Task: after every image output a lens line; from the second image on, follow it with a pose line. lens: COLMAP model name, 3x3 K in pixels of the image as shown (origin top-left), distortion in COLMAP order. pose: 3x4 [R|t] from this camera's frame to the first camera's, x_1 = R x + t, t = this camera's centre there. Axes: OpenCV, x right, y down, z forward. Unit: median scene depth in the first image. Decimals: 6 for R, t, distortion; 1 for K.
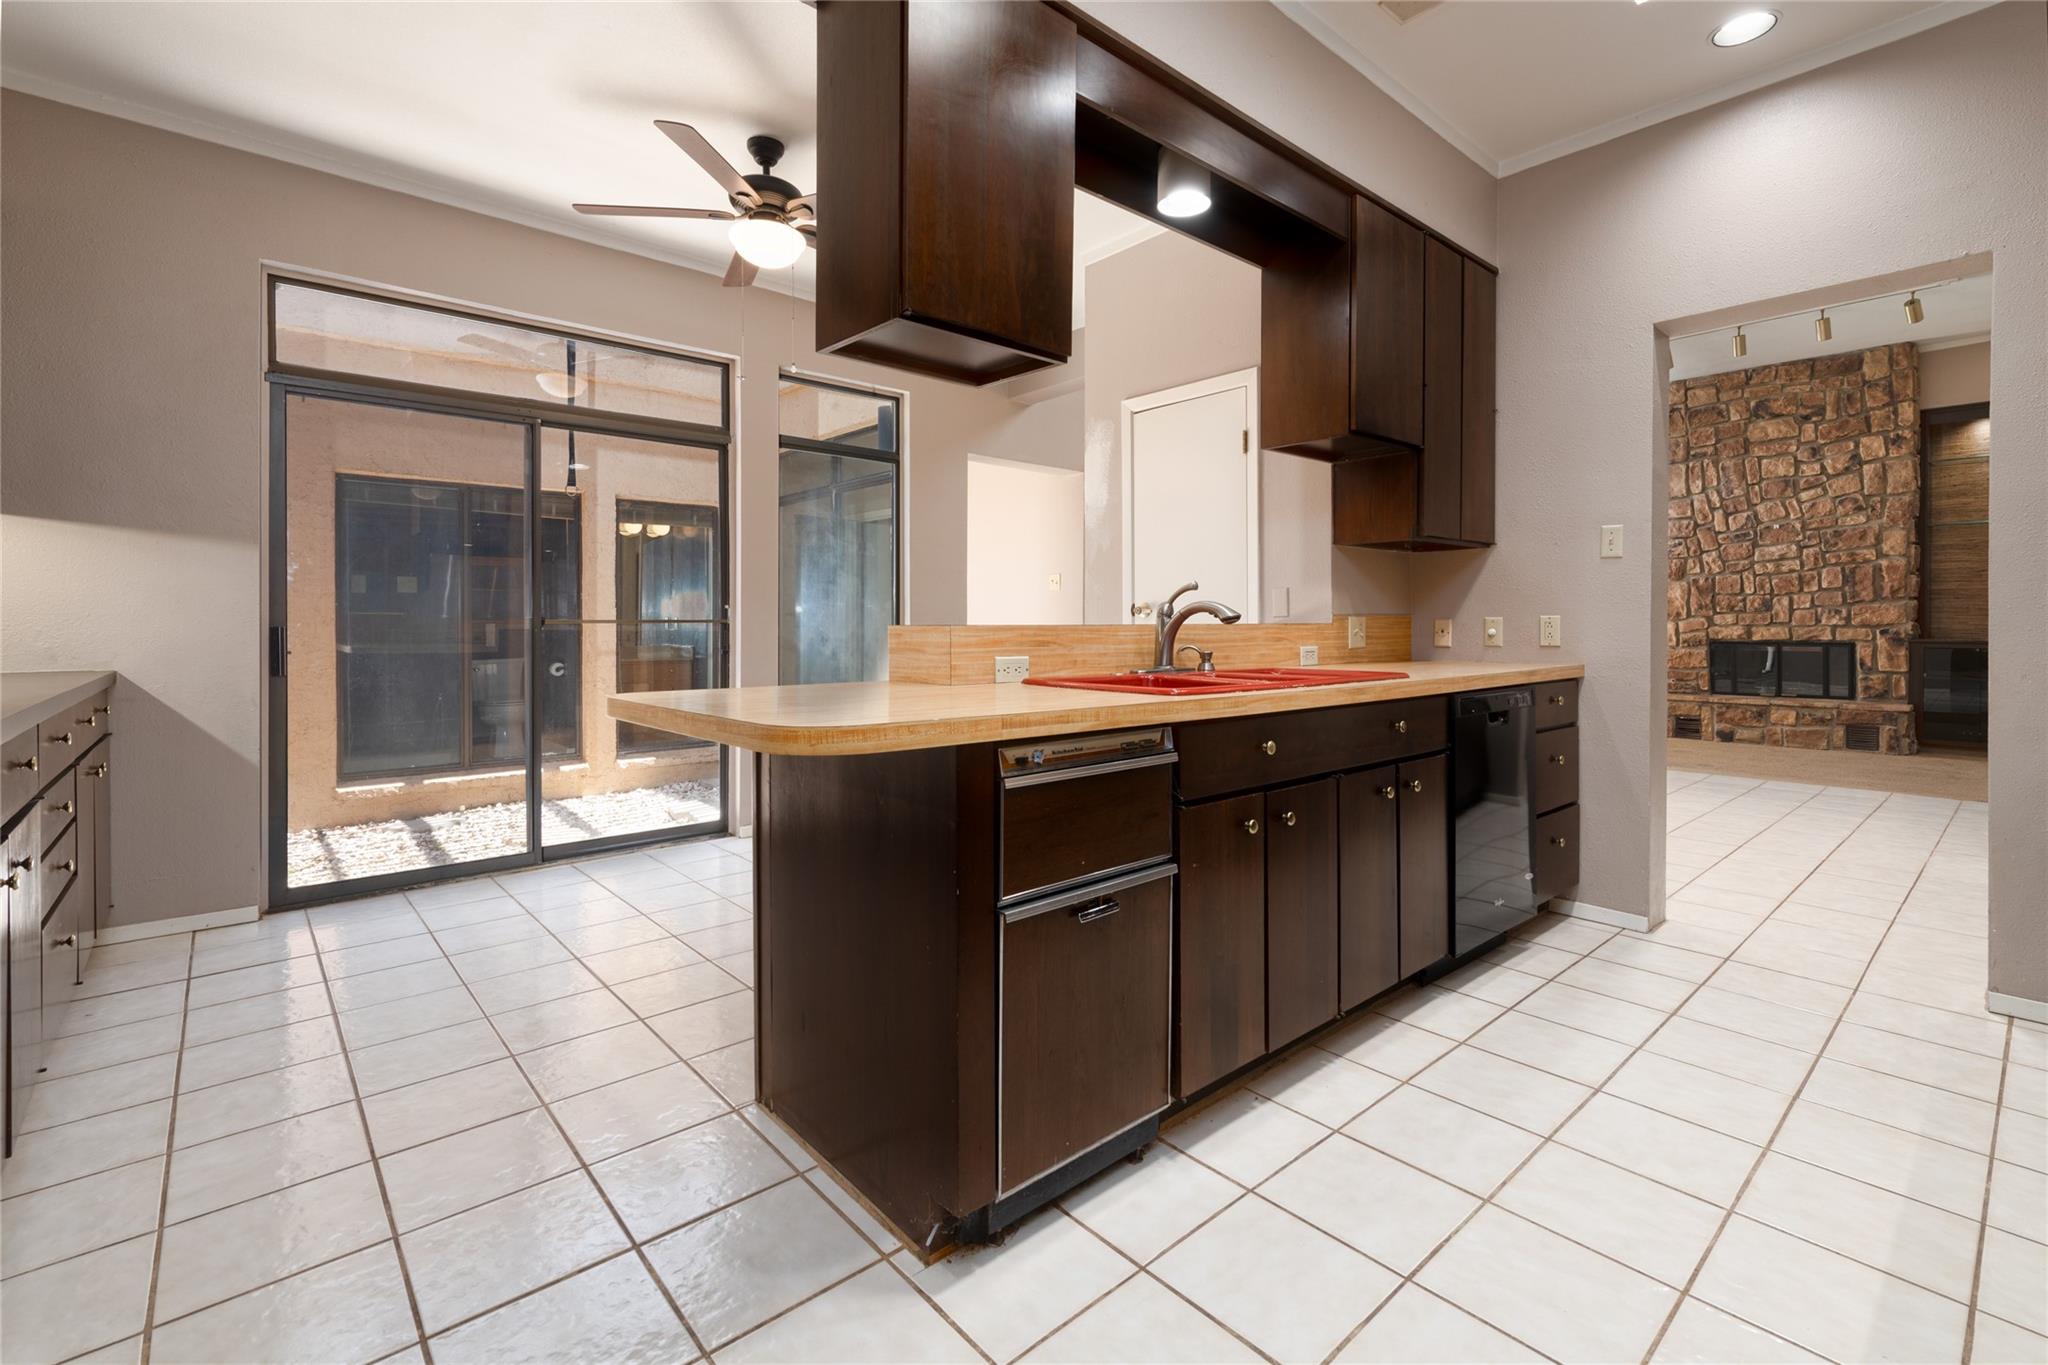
lens RADIAL K [[898.3, 0, 1035.3], [0, 898.3, 648.4], [0, 0, 1]] dist [0.003186, 0.000162]
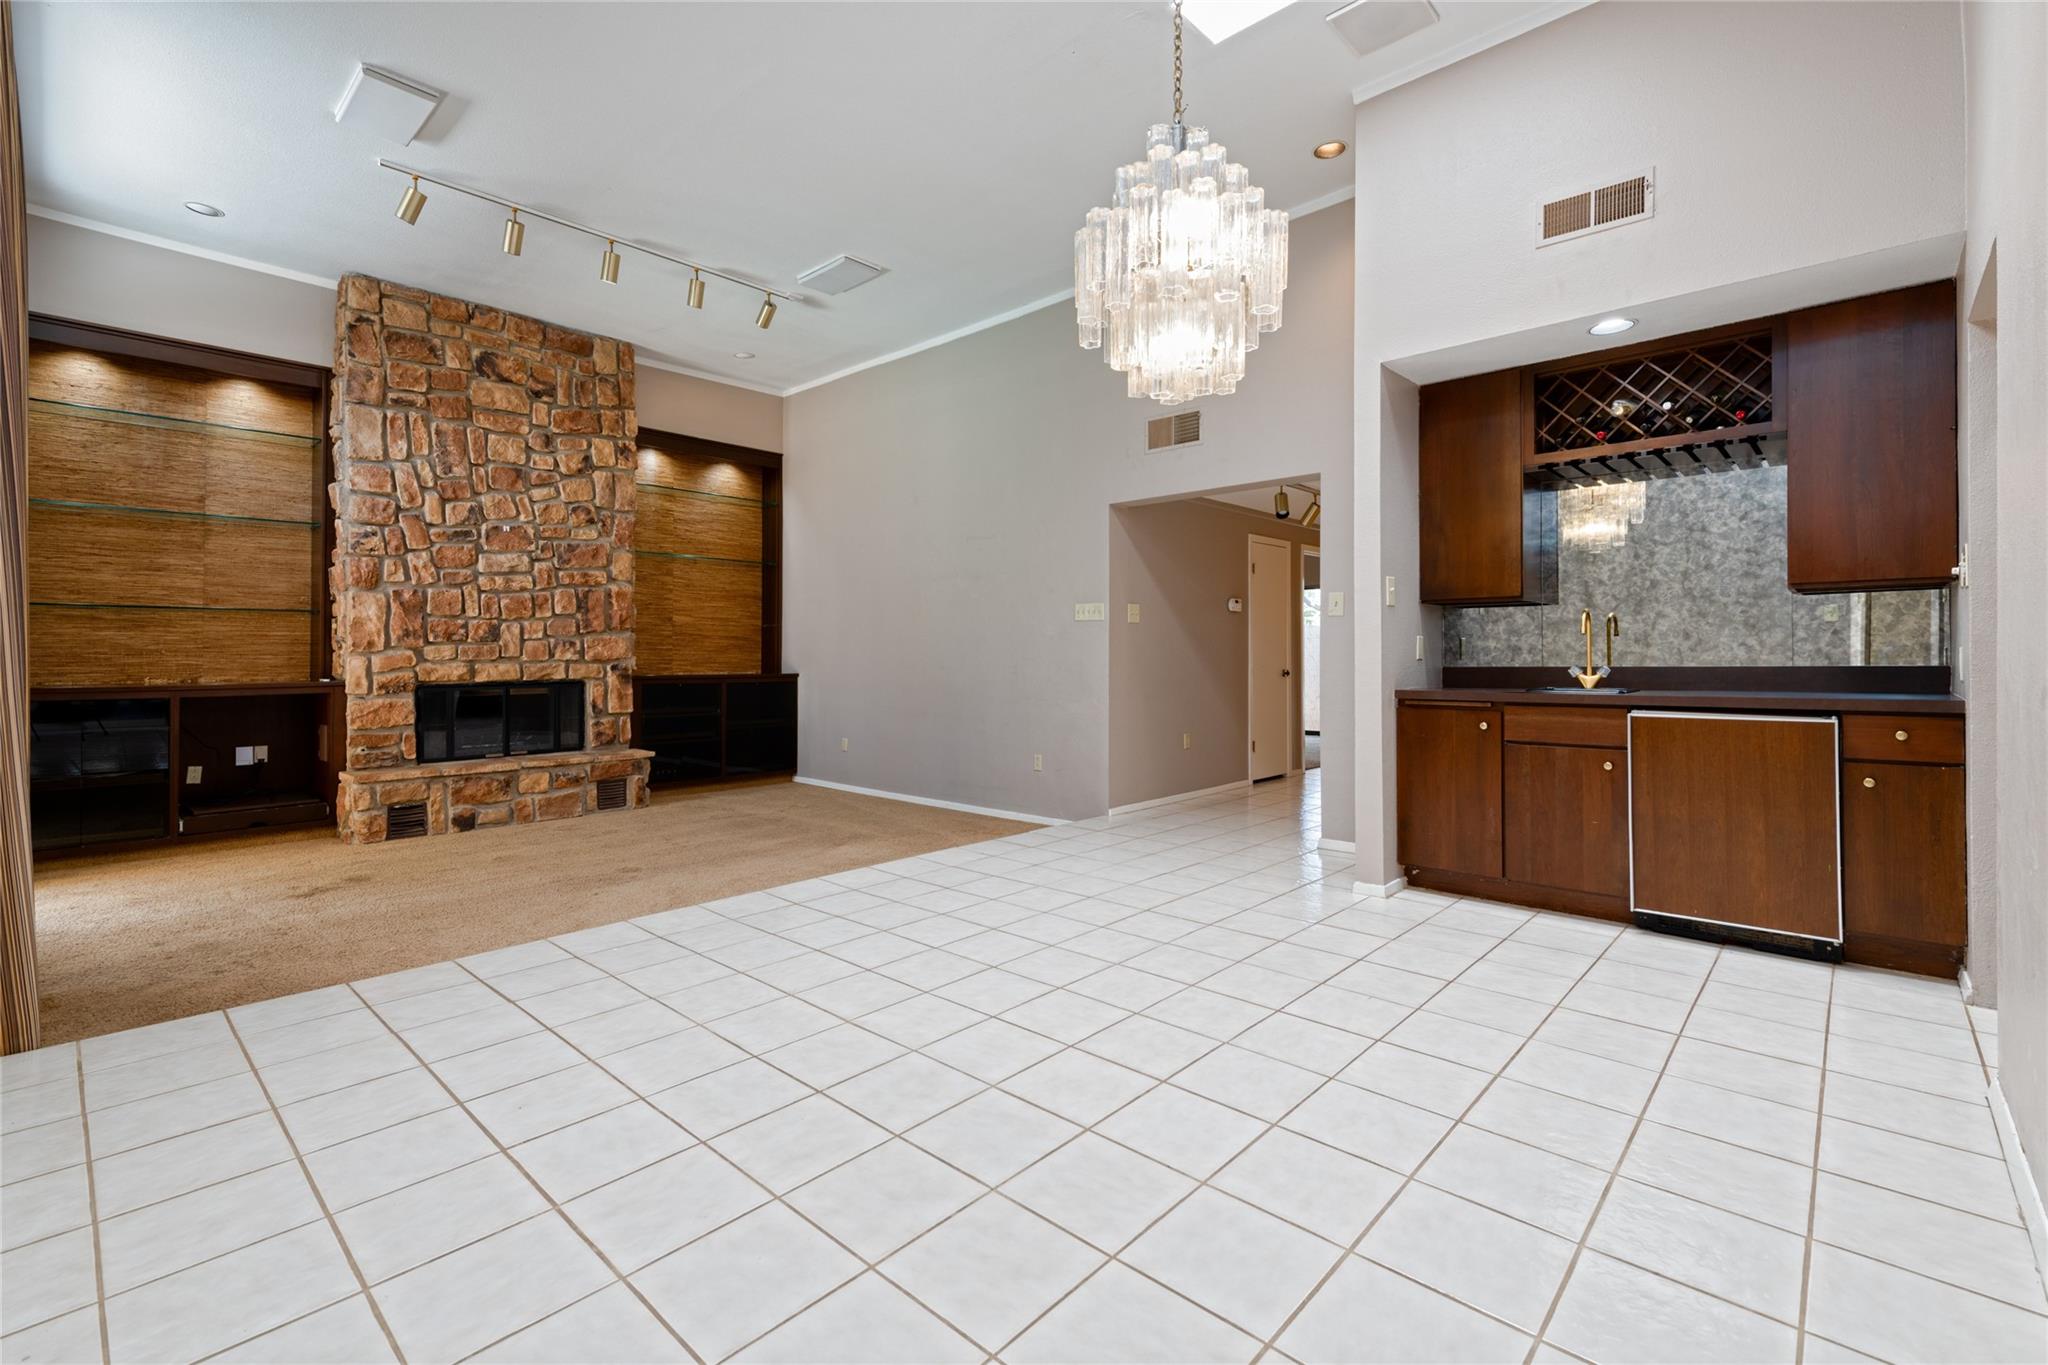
lens RADIAL K [[898.3, 0, 1035.3], [0, 898.3, 648.4], [0, 0, 1]] dist [0.003186, 0.000162]
pose [[-0.111966, 0.007597, 0.993683, 0.035578], [0.027188, 0.999620, -0.004579, -0.020749], [-0.993340, 0.026504, -0.112130, 0.653746]]
